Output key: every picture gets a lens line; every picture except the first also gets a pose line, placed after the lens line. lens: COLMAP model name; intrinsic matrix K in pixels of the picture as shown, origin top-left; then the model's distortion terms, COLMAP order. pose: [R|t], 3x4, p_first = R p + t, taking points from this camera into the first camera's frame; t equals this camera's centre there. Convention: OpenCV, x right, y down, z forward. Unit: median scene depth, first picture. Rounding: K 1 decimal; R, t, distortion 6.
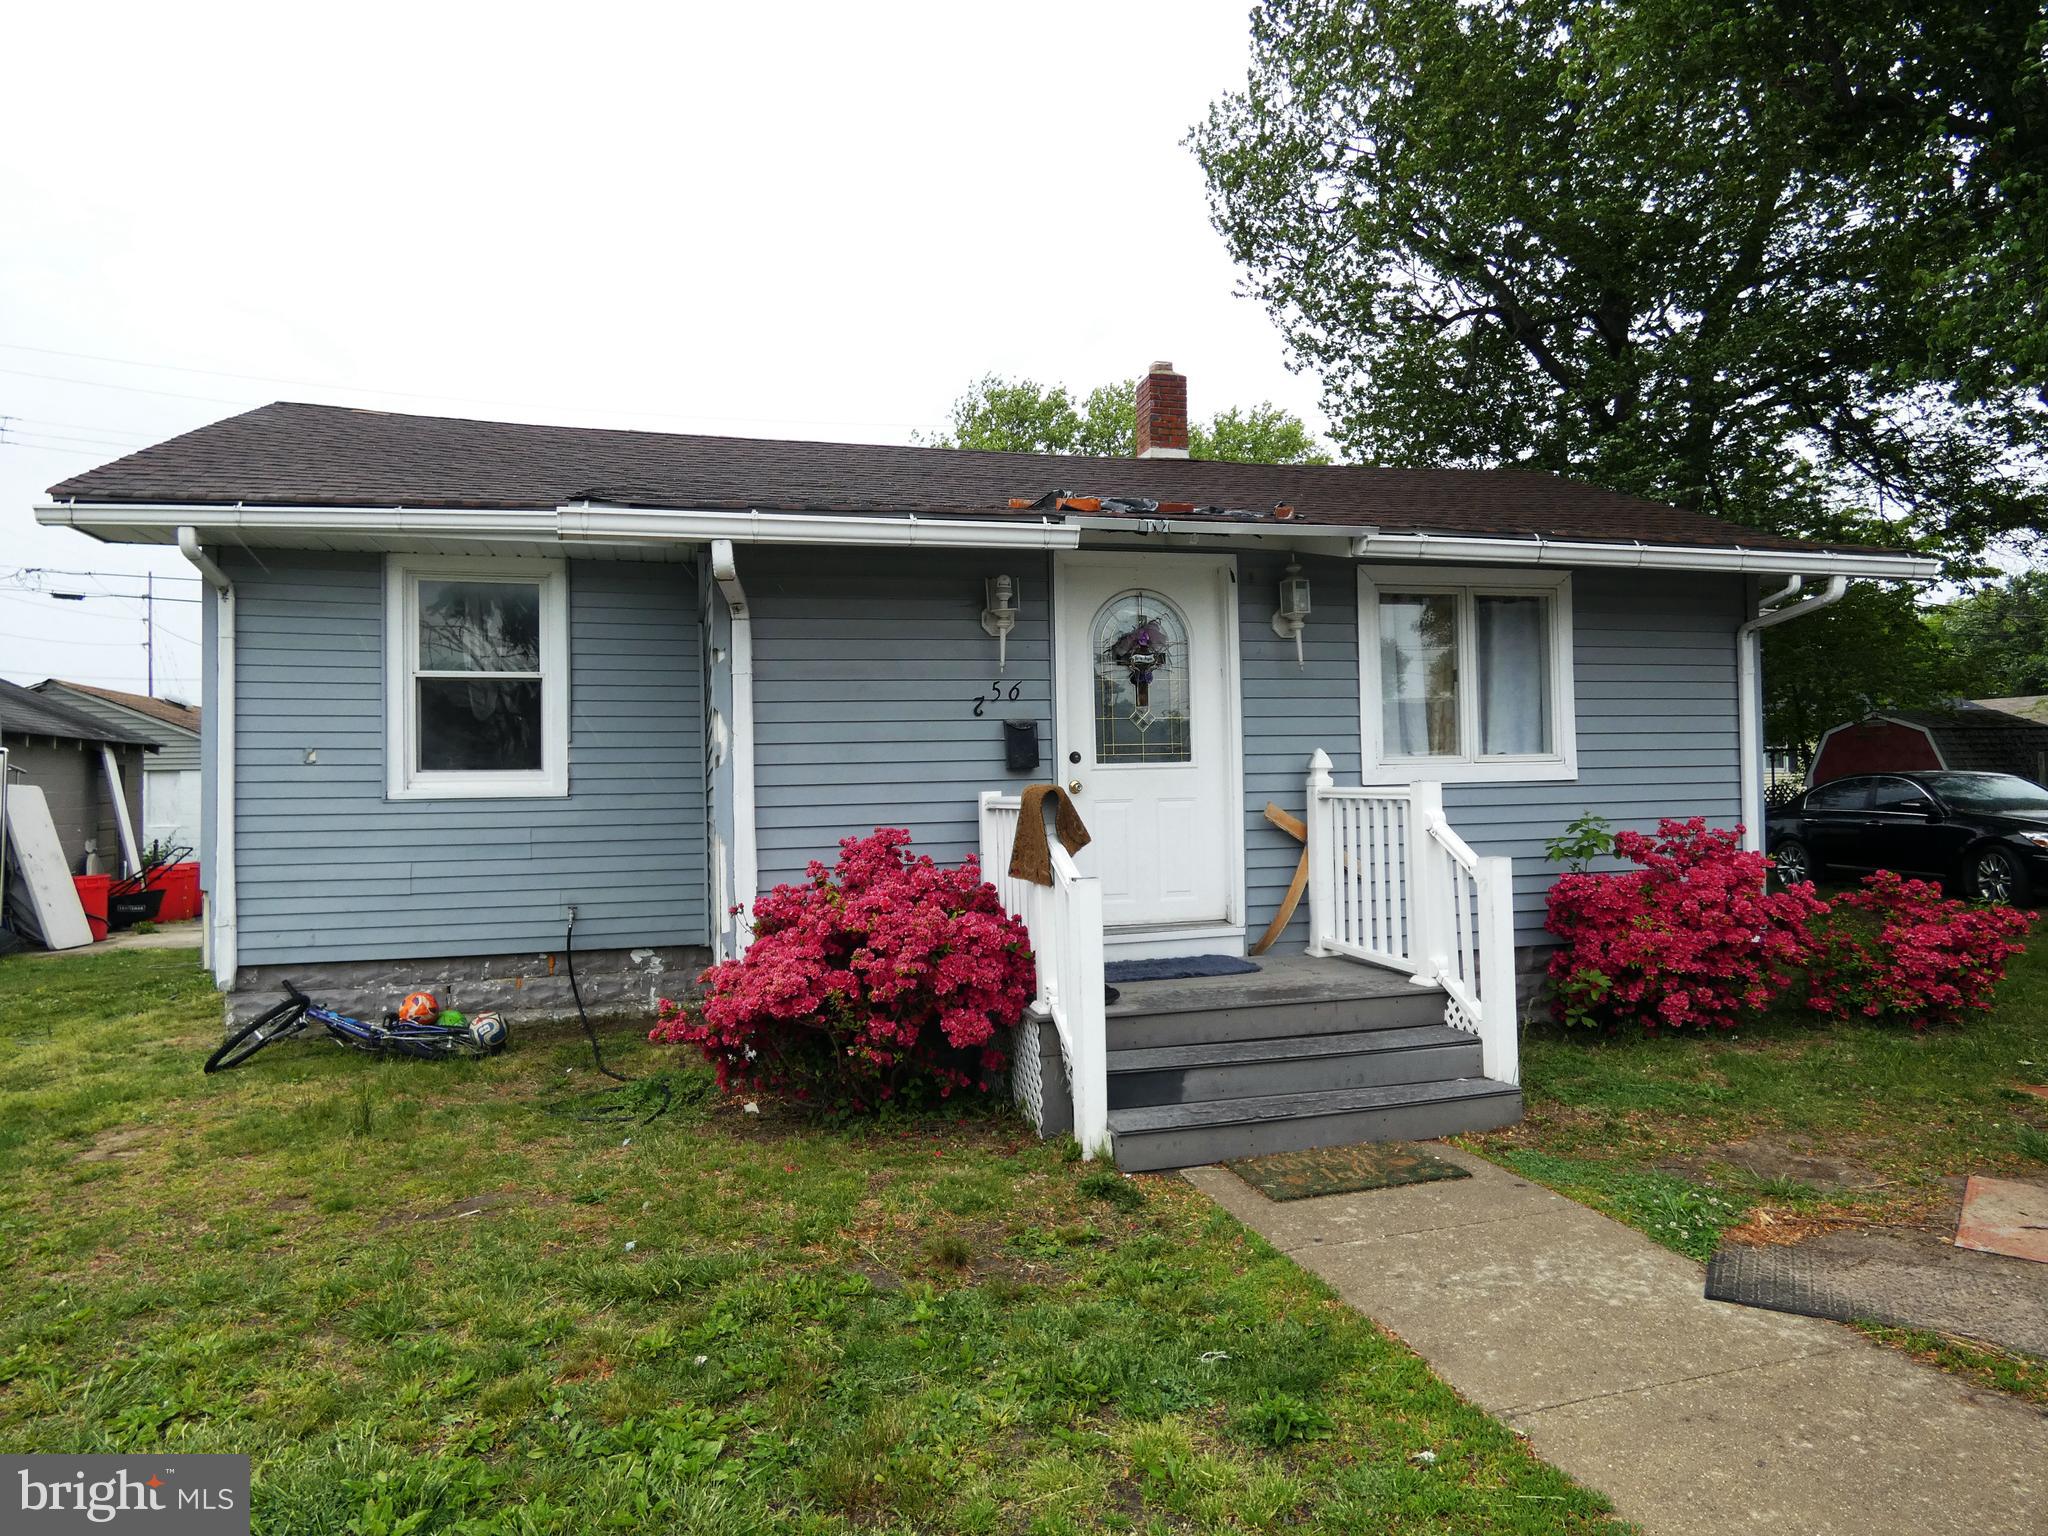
lens RADIAL K [[1228.6, 0, 1032.8], [0, 1228.6, 770.4], [0, 0, 1]] dist [0.007966, -0.011590]
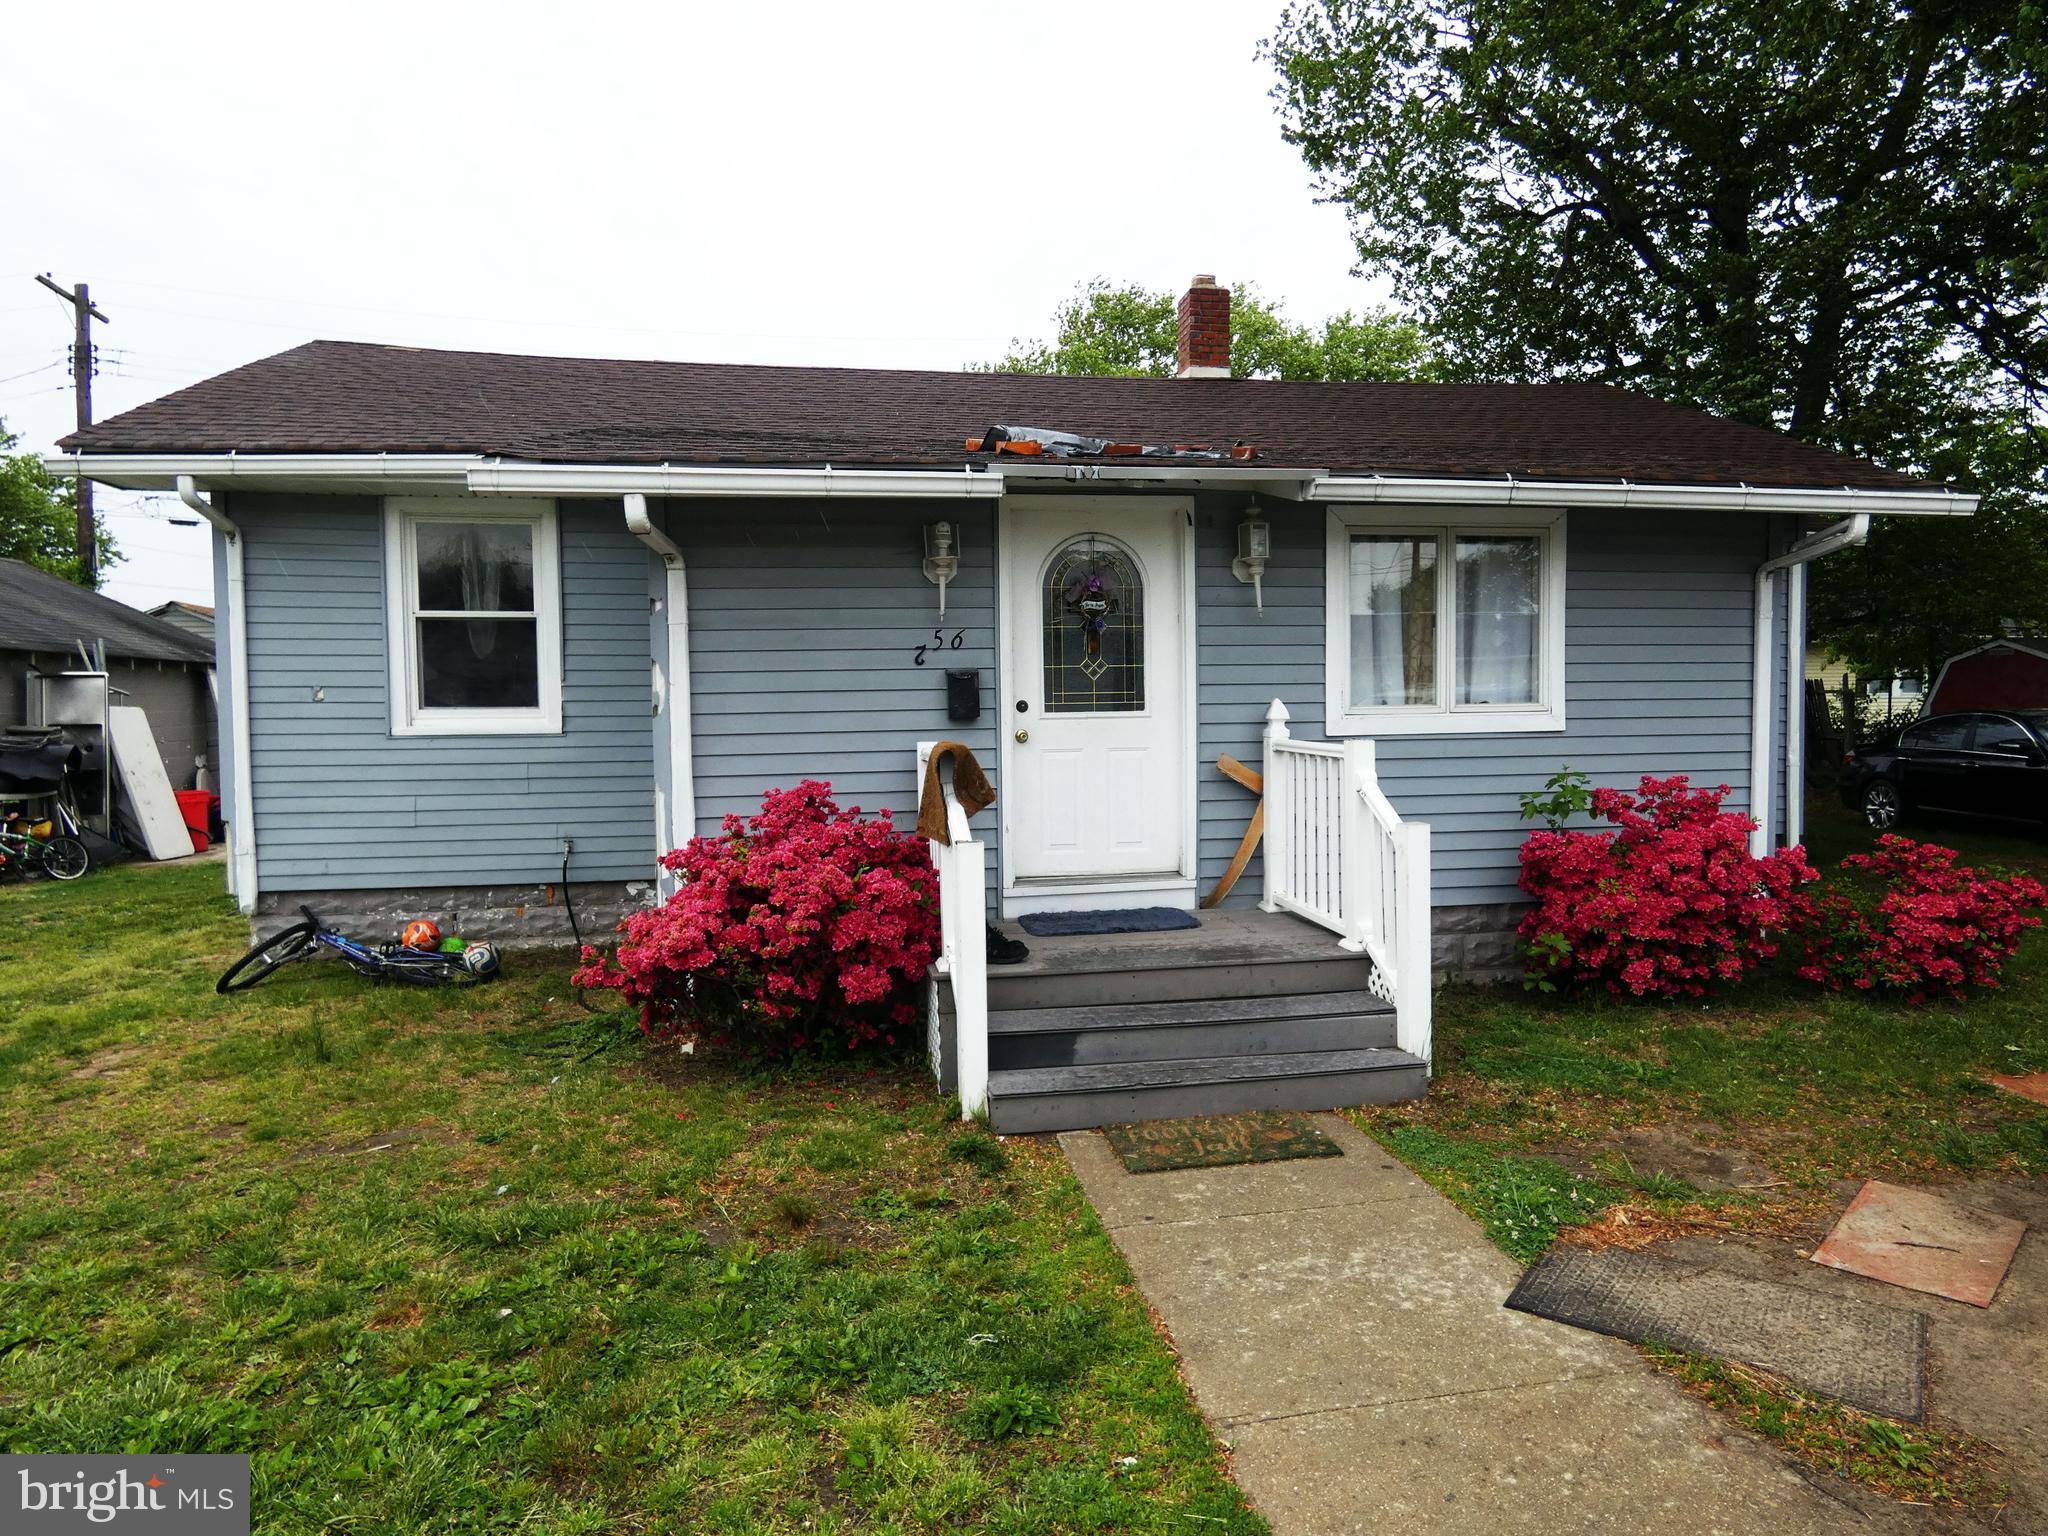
lens RADIAL K [[1228.6, 0, 1018.7], [0, 1228.6, 771.2], [0, 0, 1]] dist [0.007966, -0.011590]
pose [[0.995543, 0.013302, -0.093362, 0.128900], [-0.006836, 0.997577, 0.069234, -0.027973], [0.094057, -0.068287, 0.993222, 0.016523]]
